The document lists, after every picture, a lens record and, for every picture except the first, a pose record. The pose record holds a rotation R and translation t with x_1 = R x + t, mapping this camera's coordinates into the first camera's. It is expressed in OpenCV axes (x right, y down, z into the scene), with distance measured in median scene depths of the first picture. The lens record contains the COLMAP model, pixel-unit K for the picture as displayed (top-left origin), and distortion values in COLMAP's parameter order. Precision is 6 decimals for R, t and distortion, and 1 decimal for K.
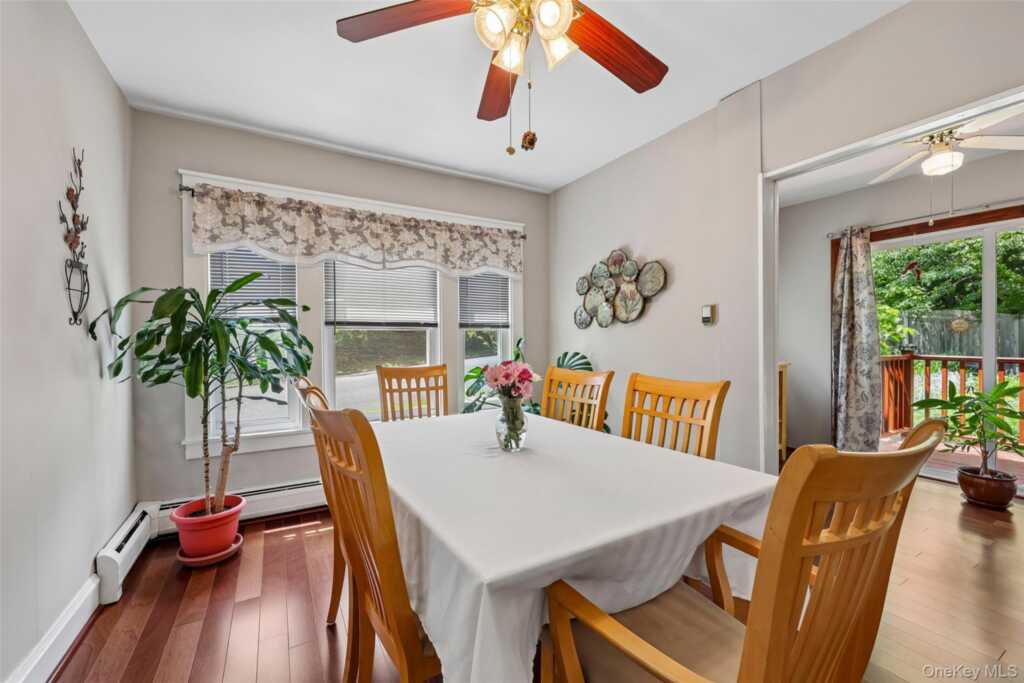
lens RADIAL K [[413.3, 0, 508.8], [0, 413.3, 340.1], [0, 0, 1]] dist [0.002043, -0.000096]
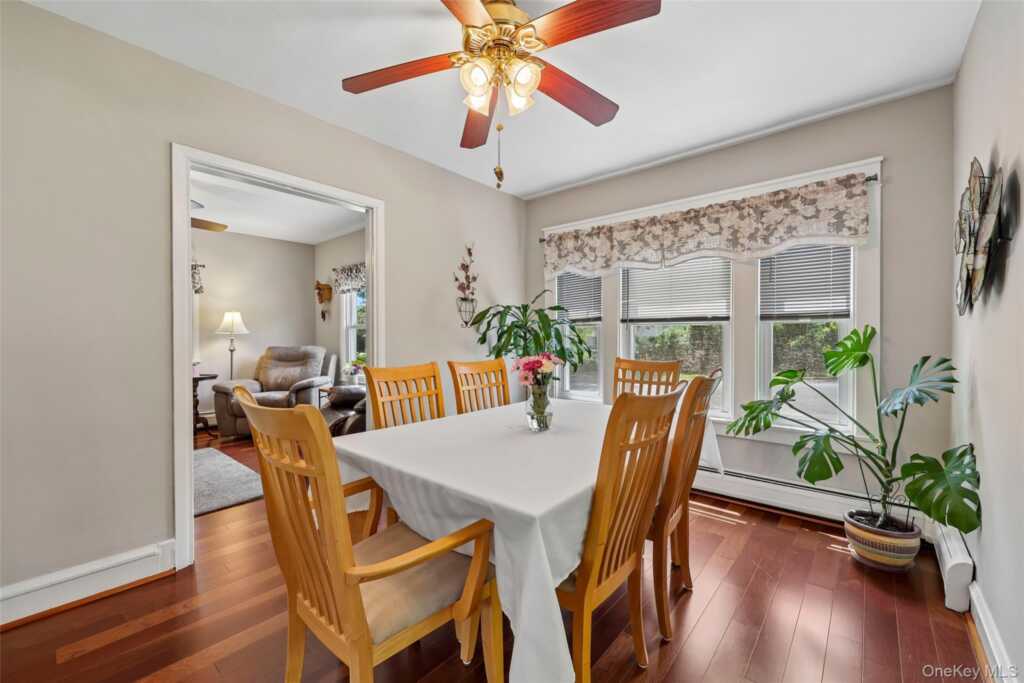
lens RADIAL K [[405.6, 0, 506.0], [0, 405.6, 342.0], [0, 0, 1]] dist [-0.001068, 0.000380]
pose [[0.325384, 0.021636, -0.945334, 0.576741], [-0.000393, 0.999741, 0.022745, -0.005640], [0.945582, -0.007029, 0.325308, 0.299731]]
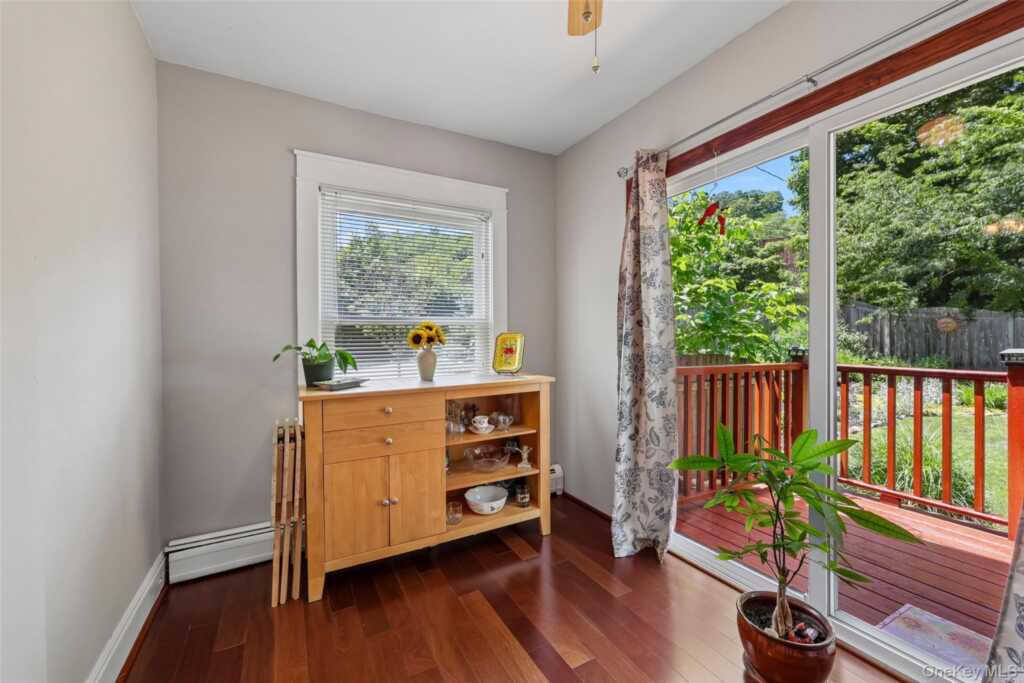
lens RADIAL K [[413.3, 0, 508.8], [0, 413.3, 340.1], [0, 0, 1]] dist [0.002043, -0.000096]
pose [[0.999869, 0.003108, -0.015906, 0.016702], [-0.003114, 0.999995, -0.000307, -0.000013], [0.015905, 0.000357, 0.999873, 0.010208]]
